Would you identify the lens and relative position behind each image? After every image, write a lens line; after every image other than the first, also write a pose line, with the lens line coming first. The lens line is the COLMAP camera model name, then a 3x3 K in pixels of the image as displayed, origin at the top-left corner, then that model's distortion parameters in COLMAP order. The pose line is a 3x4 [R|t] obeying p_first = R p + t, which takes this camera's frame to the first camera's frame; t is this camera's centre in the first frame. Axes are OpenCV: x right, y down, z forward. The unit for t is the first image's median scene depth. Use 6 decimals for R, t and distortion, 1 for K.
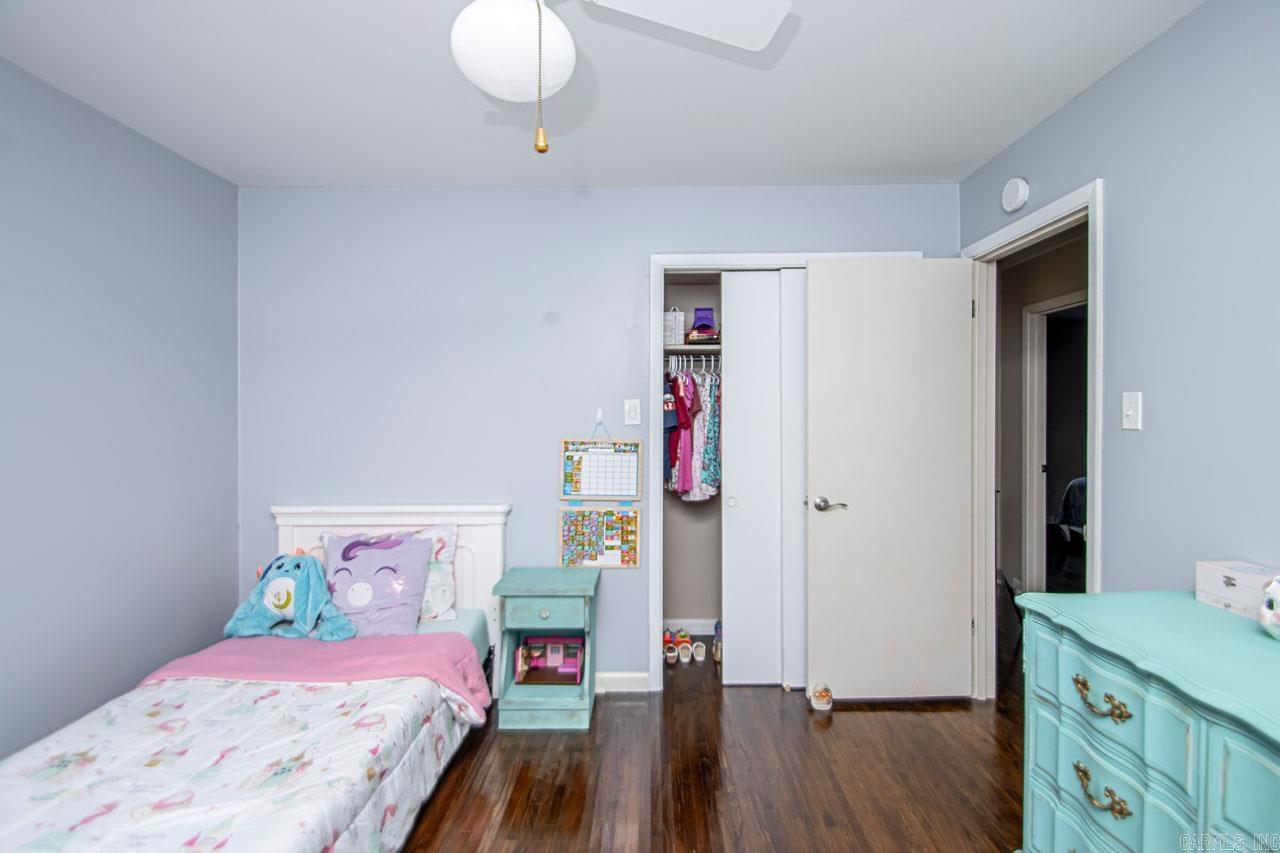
lens RADIAL K [[611.2, 0, 634.4], [0, 611.2, 422.1], [0, 0, 1]] dist [0.008269, -0.013852]
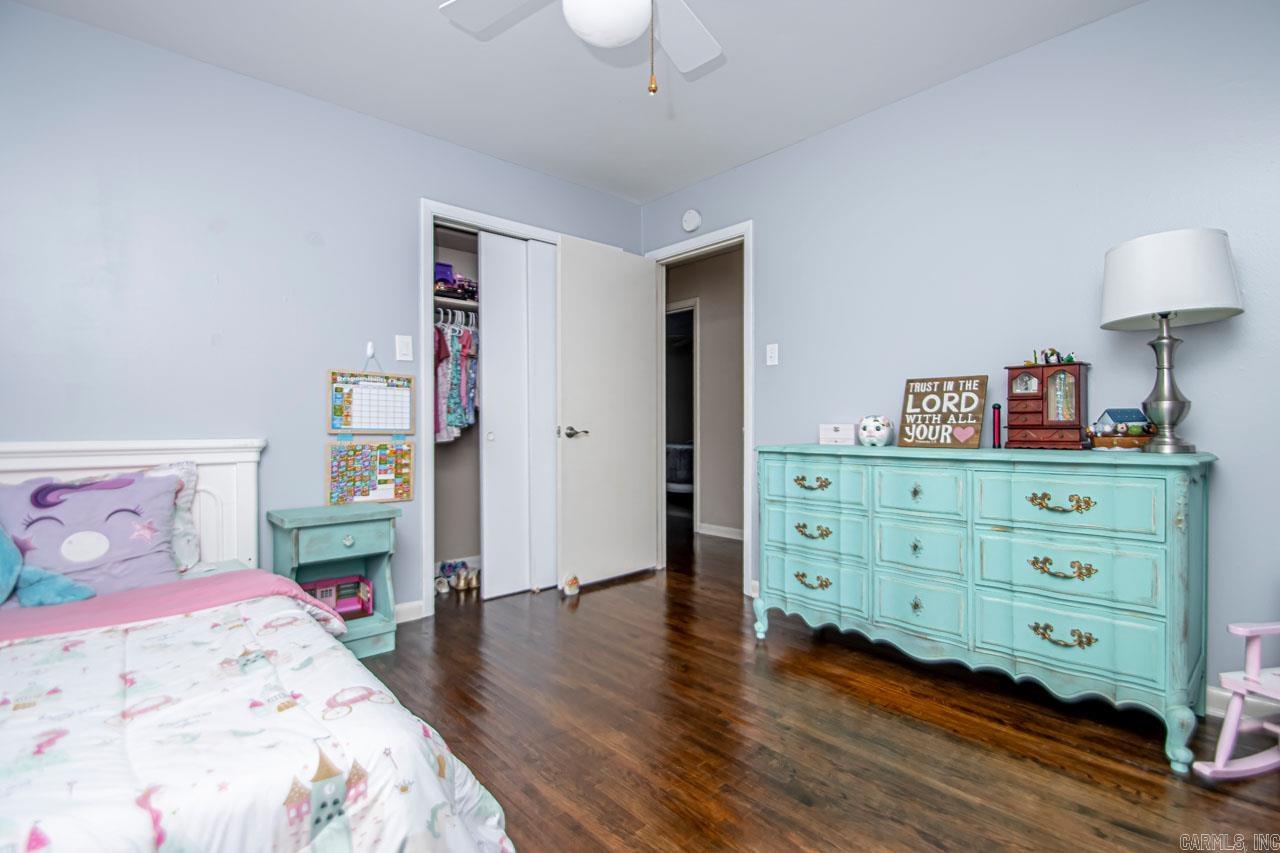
lens RADIAL K [[611.2, 0, 643.2], [0, 611.2, 432.9], [0, 0, 1]] dist [0.008269, -0.013852]
pose [[0.730058, 0.000432, 0.683385, -0.413063], [0.006568, 0.999949, -0.007649, 0.136534], [-0.683354, 0.010072, 0.730018, -0.017839]]
